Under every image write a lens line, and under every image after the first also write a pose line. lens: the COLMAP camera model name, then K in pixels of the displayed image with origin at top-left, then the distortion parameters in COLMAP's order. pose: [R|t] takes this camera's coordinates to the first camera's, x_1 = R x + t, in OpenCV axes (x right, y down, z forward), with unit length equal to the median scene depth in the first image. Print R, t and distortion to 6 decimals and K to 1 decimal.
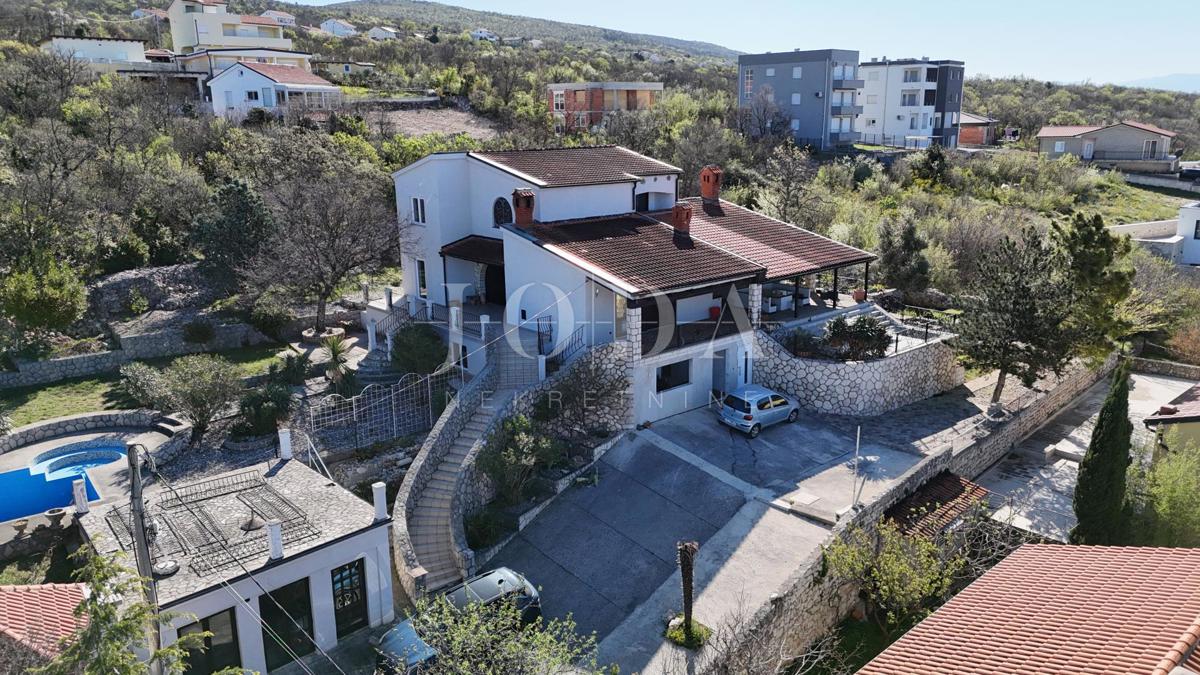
lens RADIAL K [[872.3, 0, 597.0], [0, 872.3, 332.1], [0, 0, 1]] dist [0.080688, -0.069579]
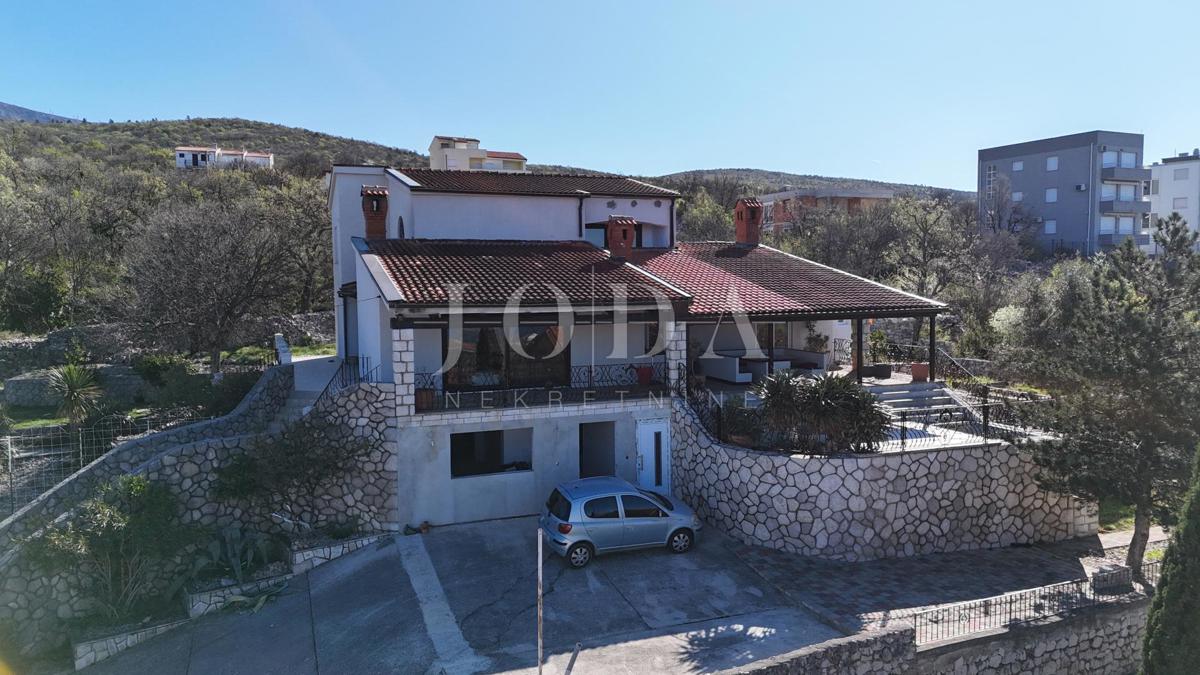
lens RADIAL K [[872.3, 0, 611.5], [0, 872.3, 338.2], [0, 0, 1]] dist [0.080688, -0.069579]
pose [[0.940505, 0.027173, -0.338690, 0.359460], [-0.084982, 0.983928, -0.157046, 0.058082], [0.328979, 0.176486, 0.927699, 0.428119]]
